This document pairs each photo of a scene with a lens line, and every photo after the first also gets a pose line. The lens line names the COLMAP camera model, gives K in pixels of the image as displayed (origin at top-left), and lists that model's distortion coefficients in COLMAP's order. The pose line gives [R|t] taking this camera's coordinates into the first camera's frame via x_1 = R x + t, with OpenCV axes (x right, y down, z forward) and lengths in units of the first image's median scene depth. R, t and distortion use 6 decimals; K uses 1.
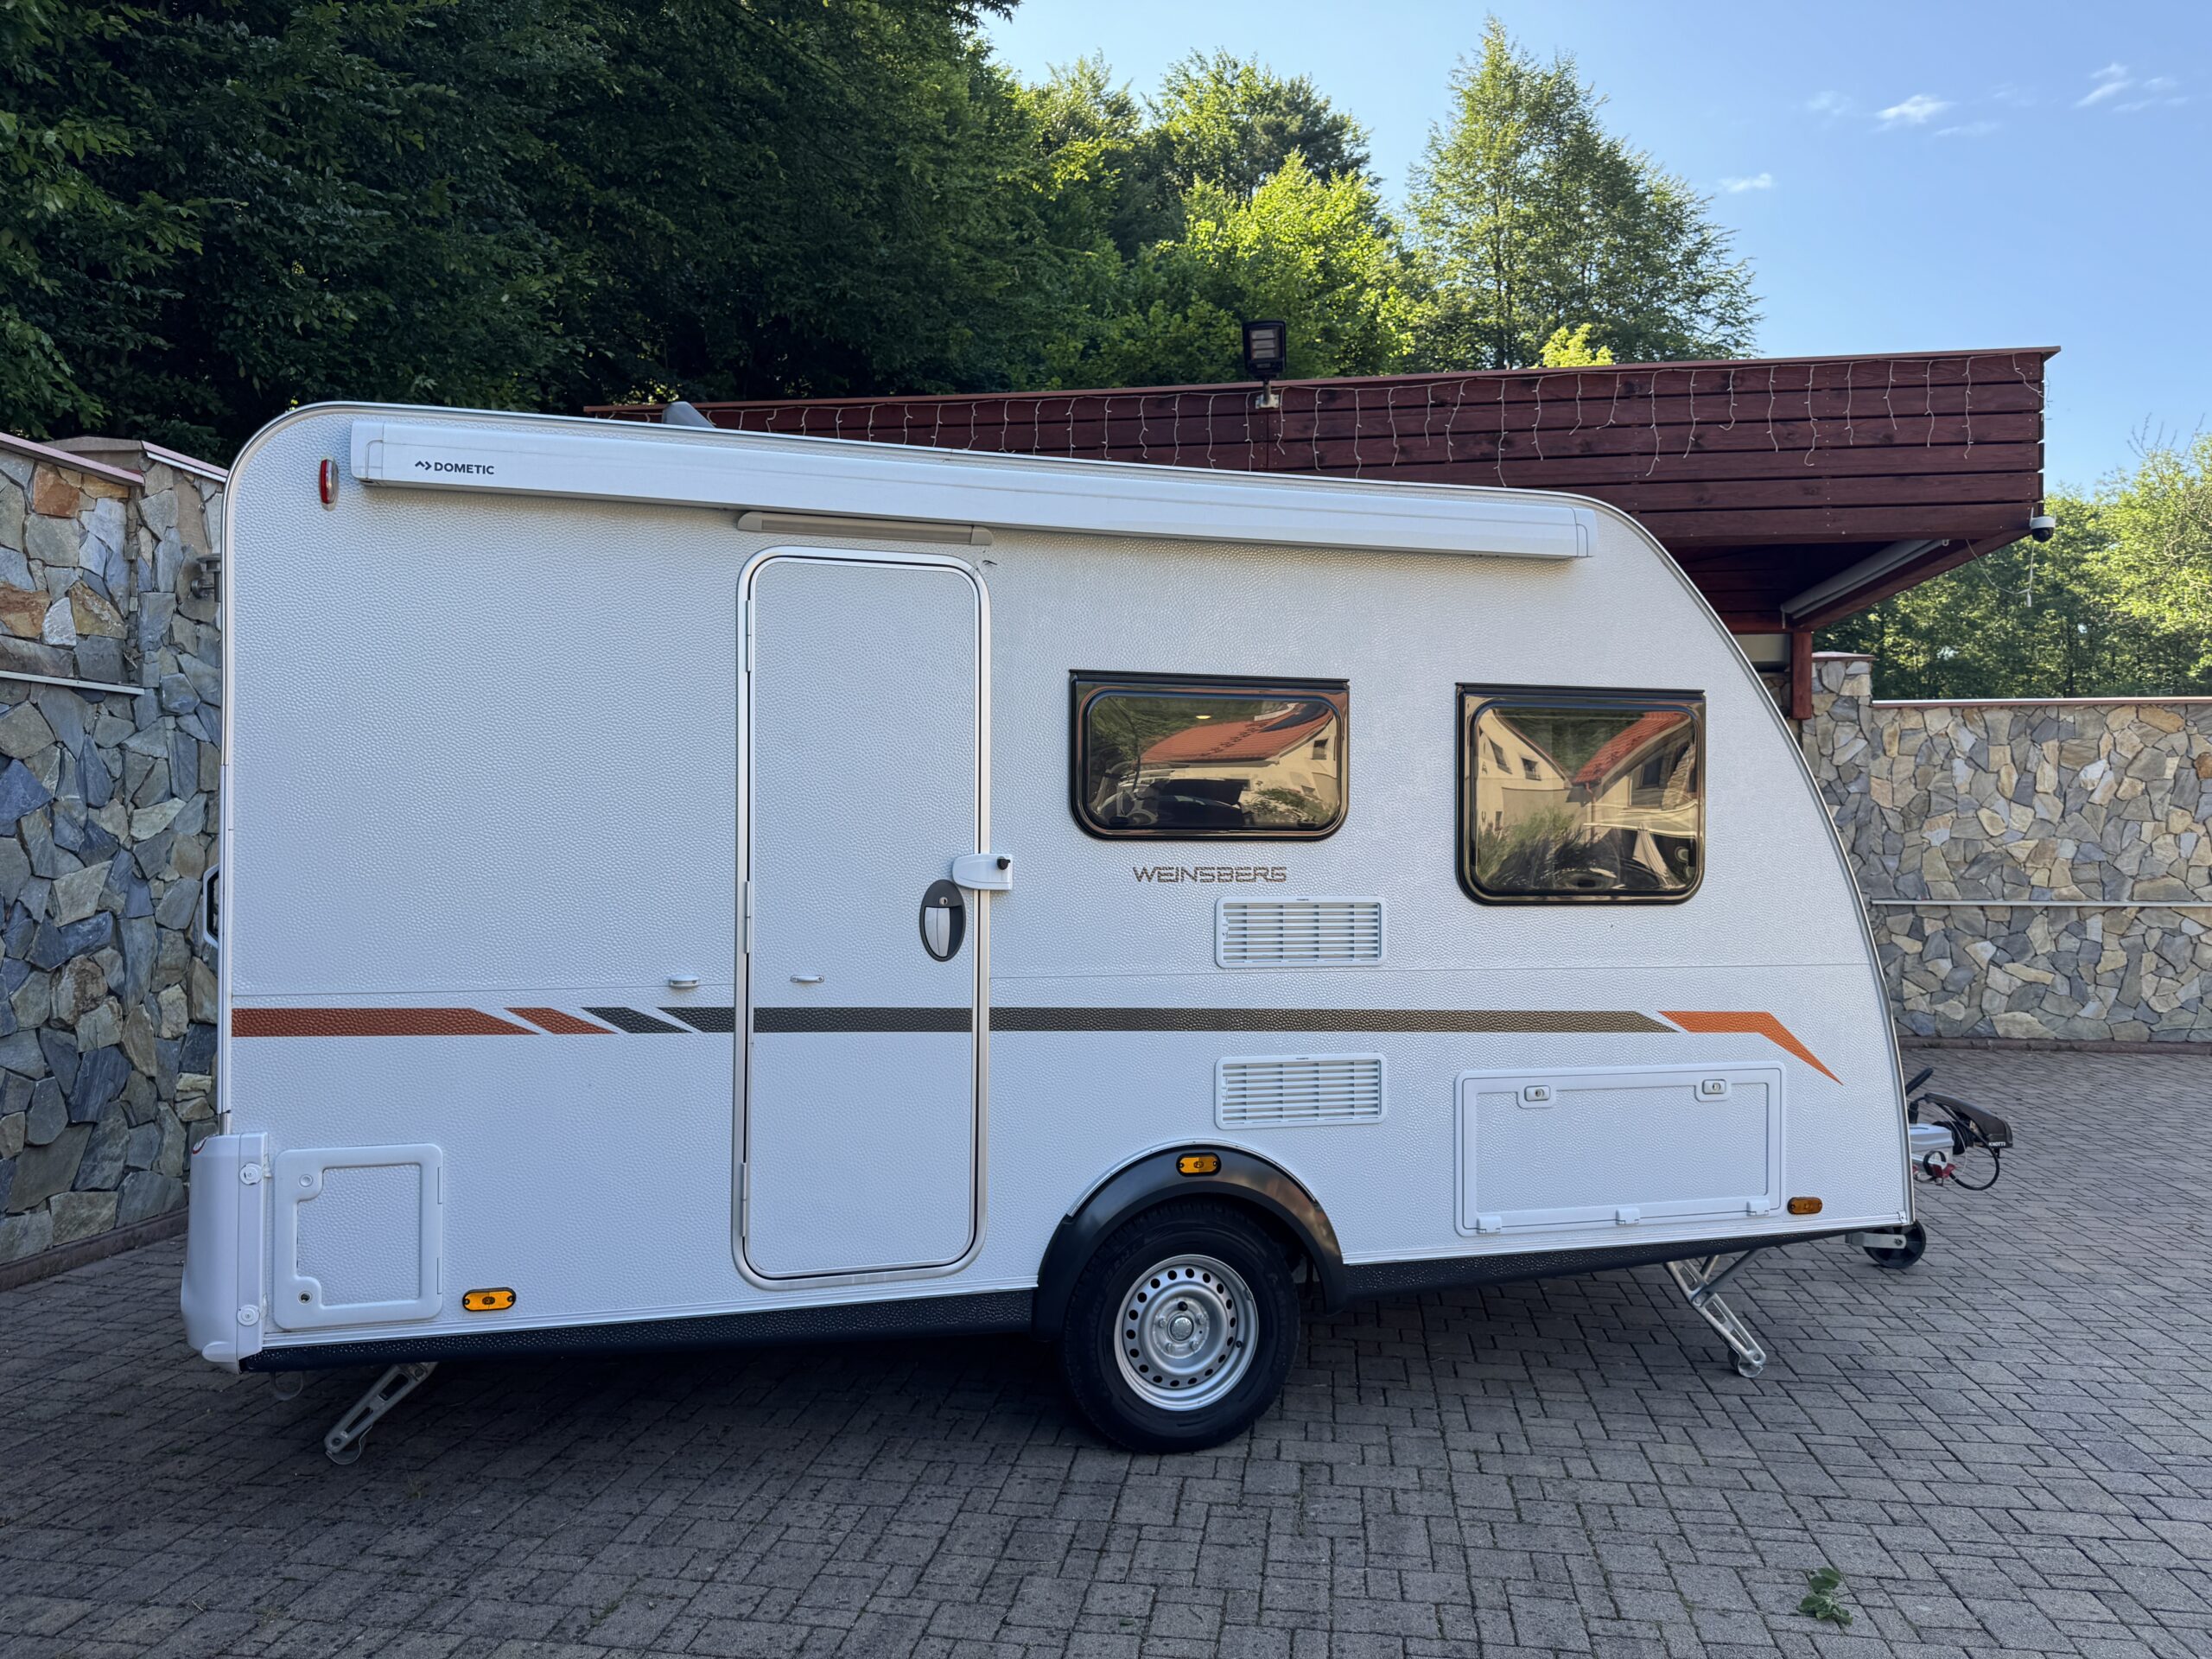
lens RADIAL K [[1570.2, 0, 1110.5], [0, 1570.2, 837.6], [0, 0, 1]] dist [0.009388, -0.014683]
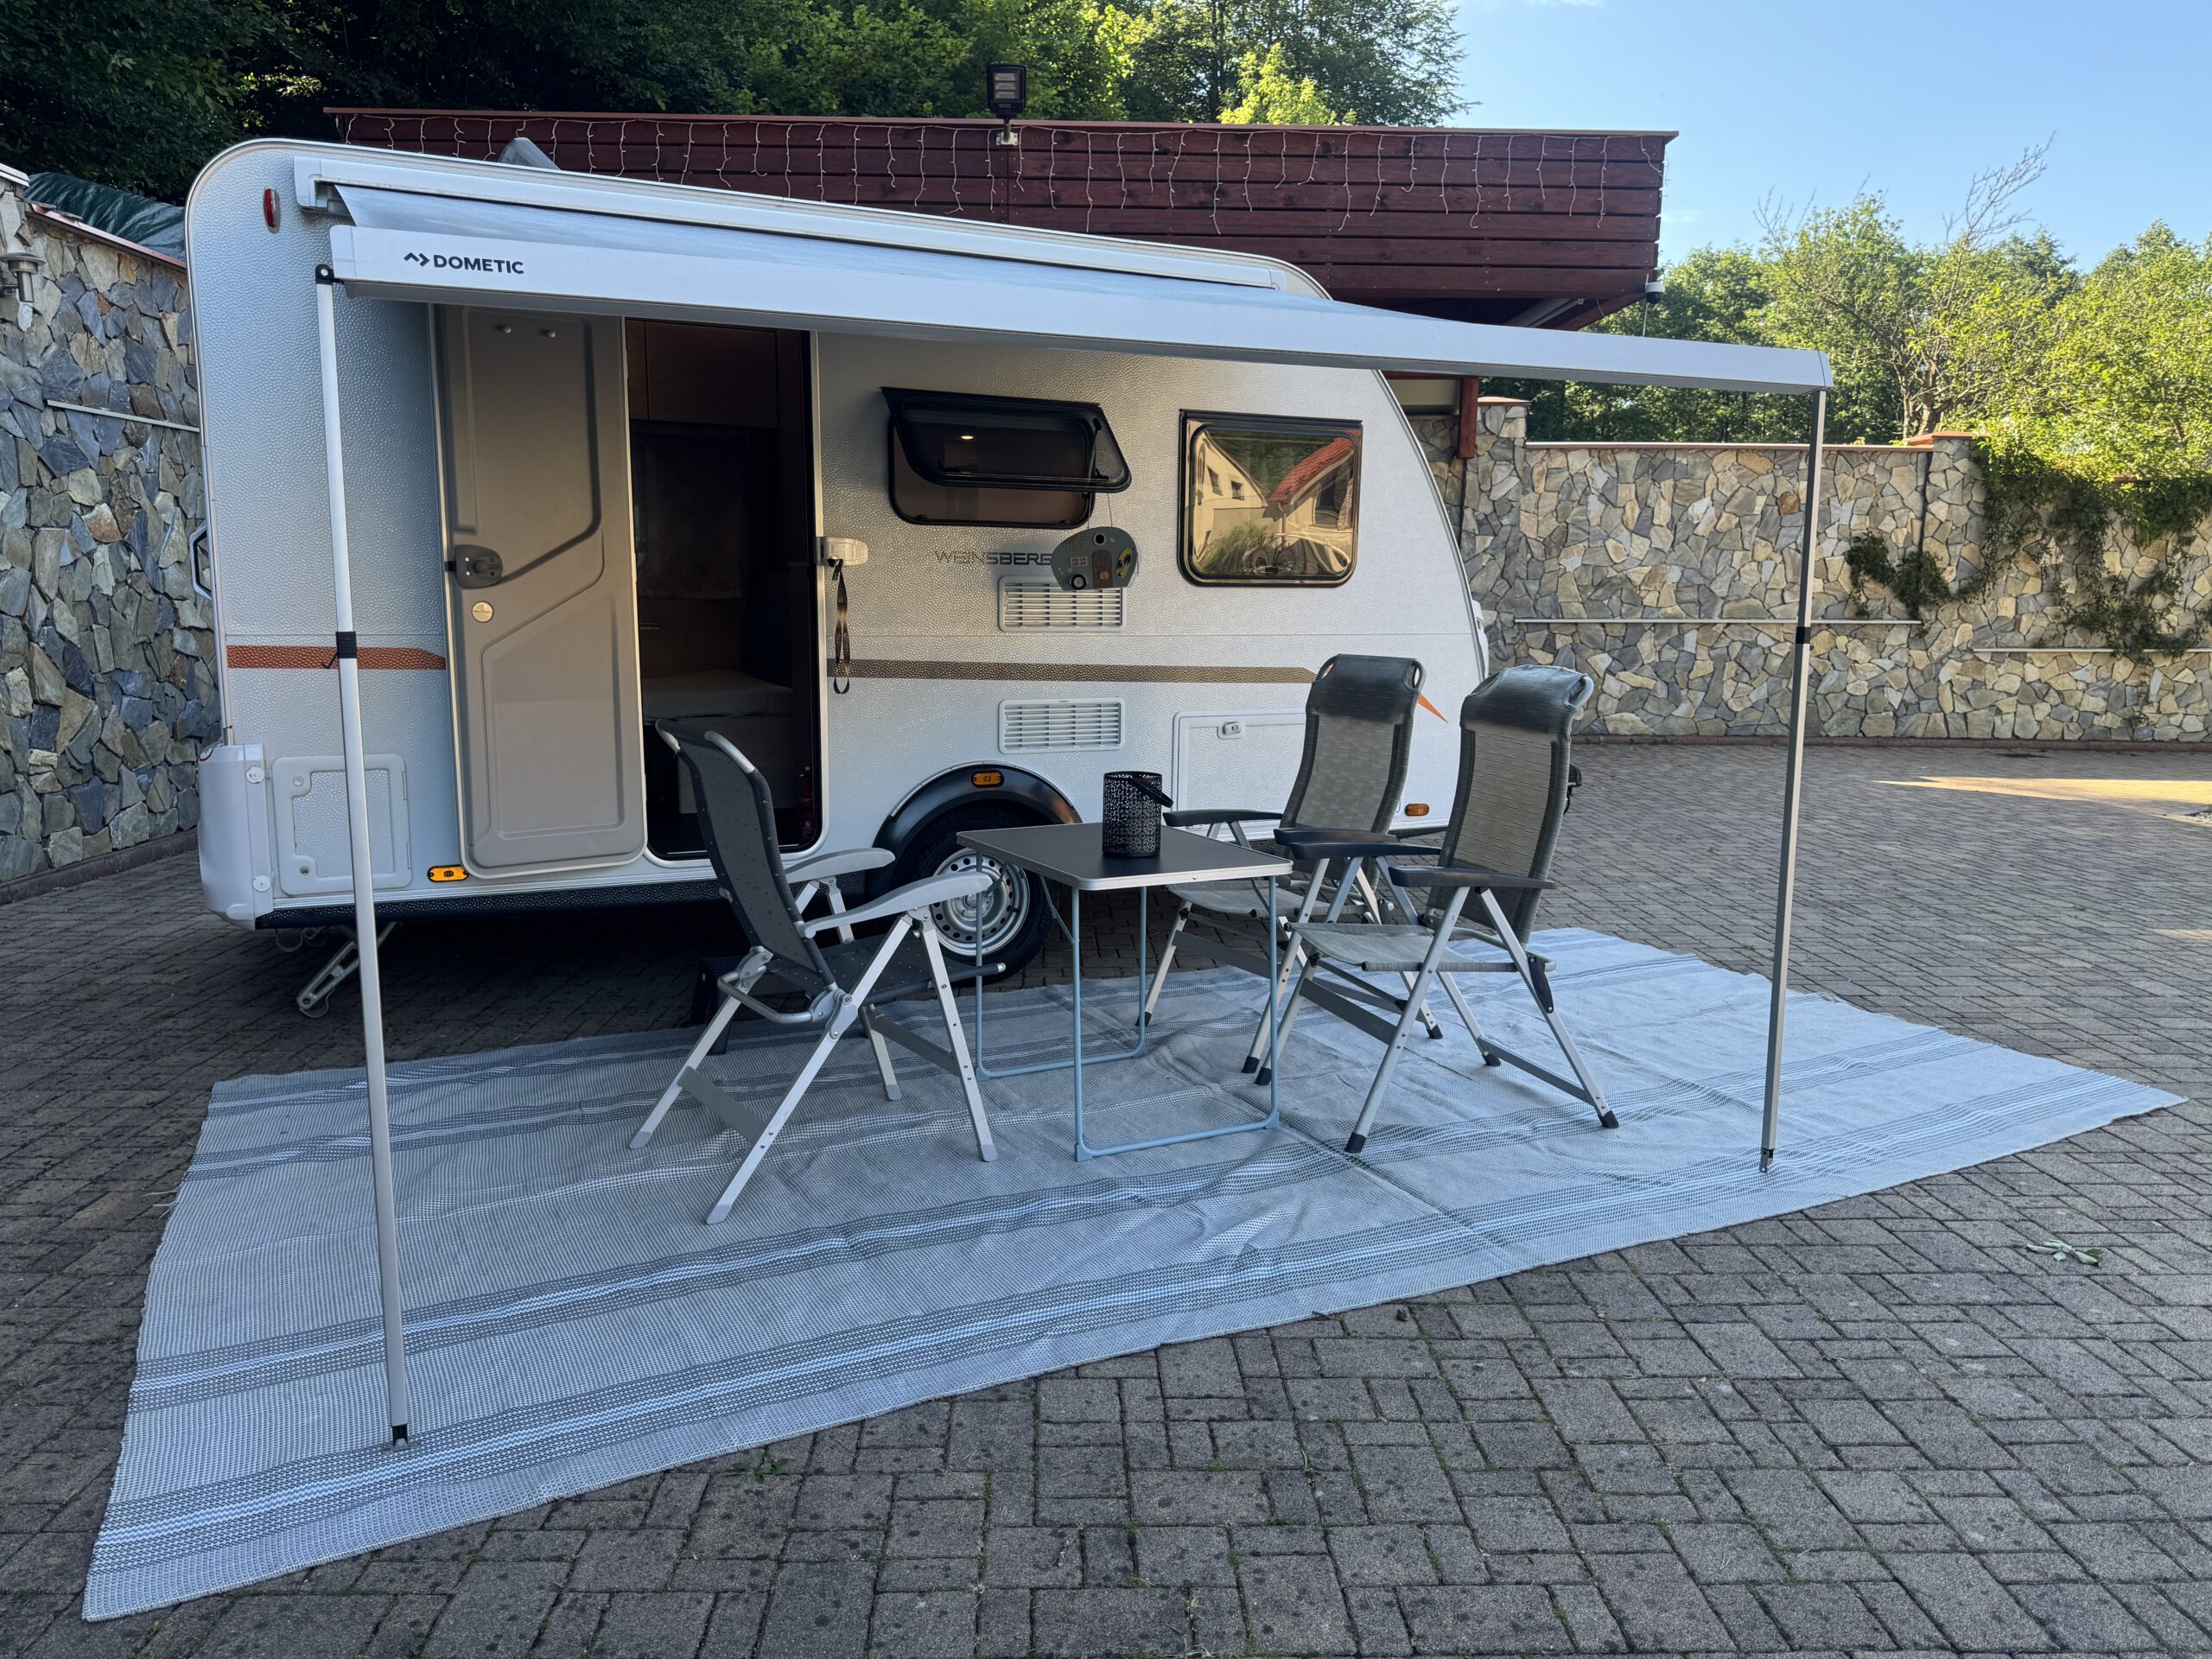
lens RADIAL K [[1568.8, 0, 1102.6], [0, 1568.8, 839.4], [0, 0, 1]] dist [0.012846, -0.016628]
pose [[0.984254, -0.022198, 0.175360, -0.057862], [-0.006813, 0.986581, 0.163127, 0.032106], [-0.176629, -0.161754, 0.970896, -0.230733]]
